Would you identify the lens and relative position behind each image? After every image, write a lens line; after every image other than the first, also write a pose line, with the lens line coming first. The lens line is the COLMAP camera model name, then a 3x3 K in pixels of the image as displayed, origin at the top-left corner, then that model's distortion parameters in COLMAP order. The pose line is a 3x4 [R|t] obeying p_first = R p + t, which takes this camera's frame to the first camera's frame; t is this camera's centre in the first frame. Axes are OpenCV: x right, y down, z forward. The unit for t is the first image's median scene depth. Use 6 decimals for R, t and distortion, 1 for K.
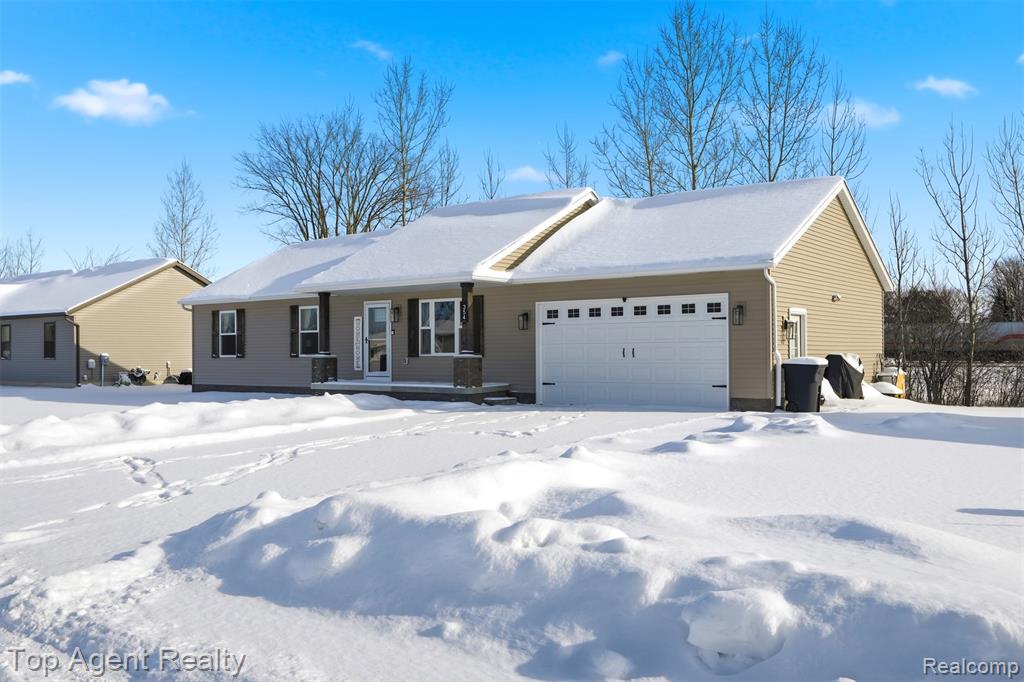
lens RADIAL K [[911.9, 0, 513.3], [0, 911.9, 336.0], [0, 0, 1]] dist [-0.076654, -0.003235]
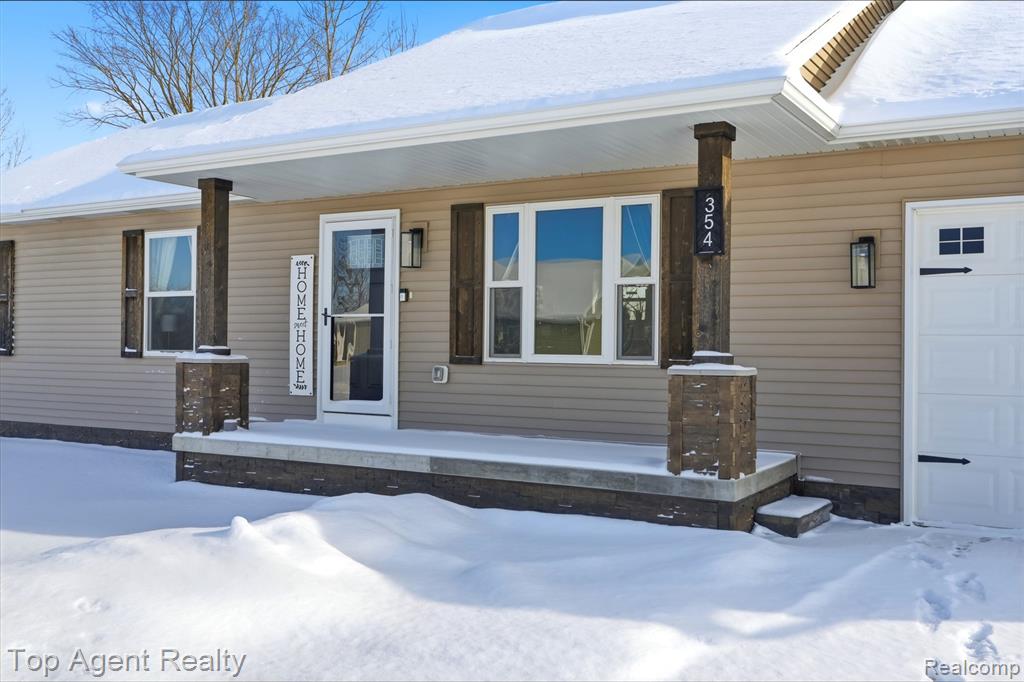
lens RADIAL K [[1009.3, 0, 510.5], [0, 1009.3, 340.0], [0, 0, 1]] dist [-0.013946, 0.000000]
pose [[0.994559, 0.016612, 0.102839, -0.133348], [-0.017900, 0.999772, 0.011608, 0.008291], [-0.102622, -0.013386, 0.994630, 0.597790]]
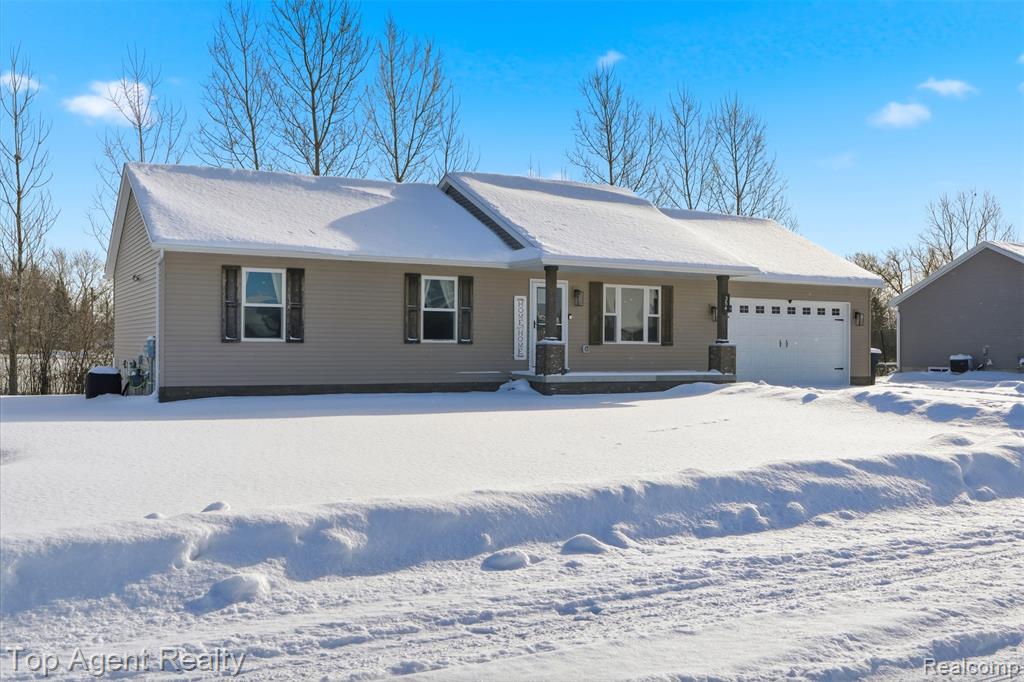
lens RADIAL K [[938.7, 0, 509.3], [0, 938.7, 345.8], [0, 0, 1]] dist [-0.025962, 0.000000]
pose [[0.411499, 0.009890, 0.911357, -1.014517], [-0.026902, 0.999637, 0.001298, 0.025026], [-0.911013, -0.025051, 0.411616, 0.686691]]
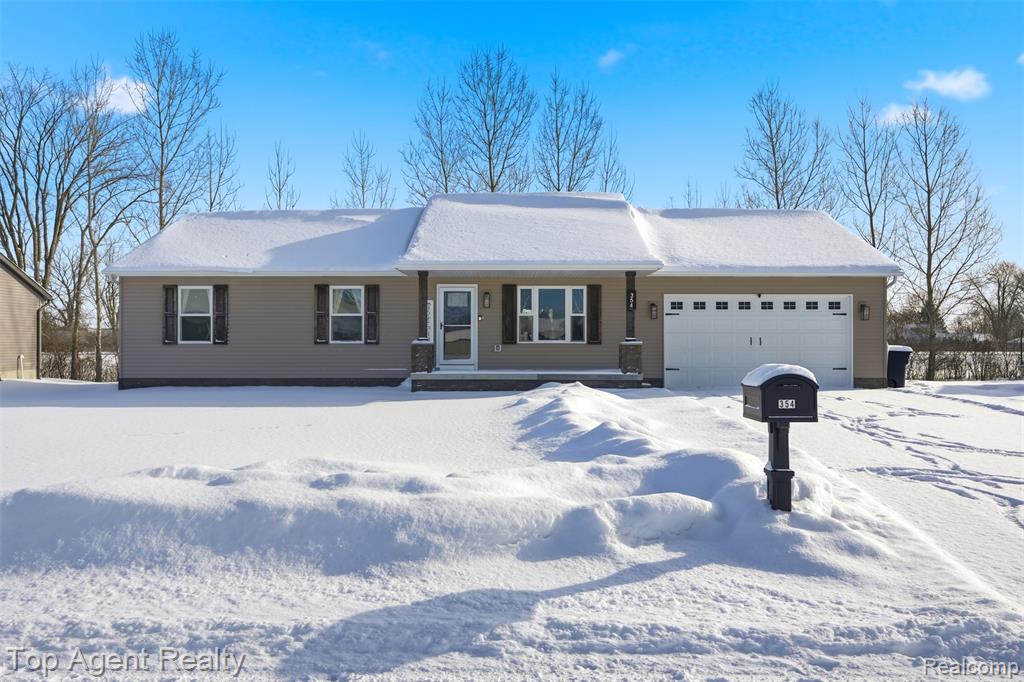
lens RADIAL K [[723.4, 0, 515.3], [0, 723.4, 339.5], [0, 0, 1]] dist [-0.021000, -0.000371]
pose [[0.798954, 0.011219, 0.601287, -0.569364], [-0.016791, 0.999852, 0.003655, 0.014978], [-0.601157, -0.013017, 0.799025, 0.377506]]
